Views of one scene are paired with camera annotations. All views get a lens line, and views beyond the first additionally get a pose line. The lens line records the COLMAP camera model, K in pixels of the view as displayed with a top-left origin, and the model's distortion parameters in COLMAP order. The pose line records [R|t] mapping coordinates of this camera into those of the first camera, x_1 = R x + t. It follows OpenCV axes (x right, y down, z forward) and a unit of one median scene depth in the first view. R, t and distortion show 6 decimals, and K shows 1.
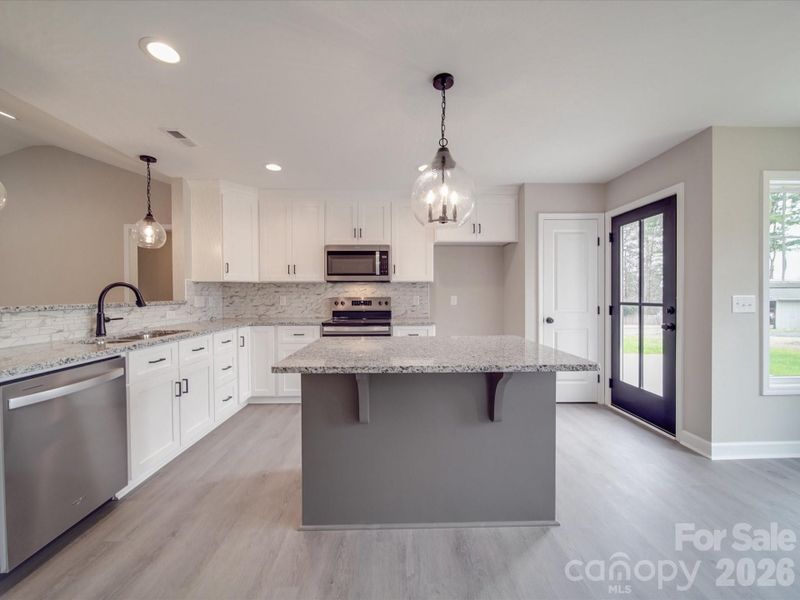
lens RADIAL K [[319.7, 0, 401.4], [0, 319.7, 298.7], [0, 0, 1]] dist [0.002548, -0.002307]
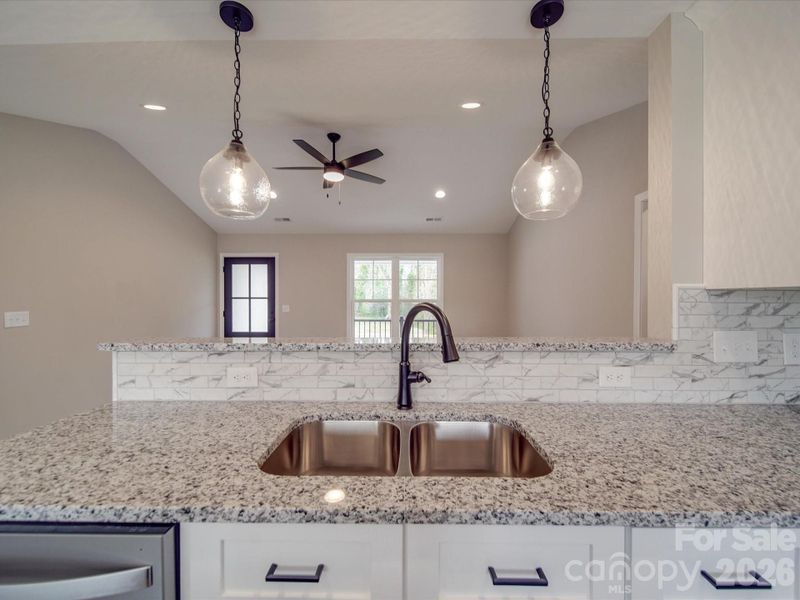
lens RADIAL K [[319.7, 0, 401.9], [0, 319.7, 300.2], [0, 0, 1]] dist [0.002548, -0.002307]
pose [[-0.032689, 0.008221, -0.999432, -0.283012], [-0.014848, 0.999852, 0.008710, -0.039466], [0.999355, 0.015124, -0.032562, 0.667781]]
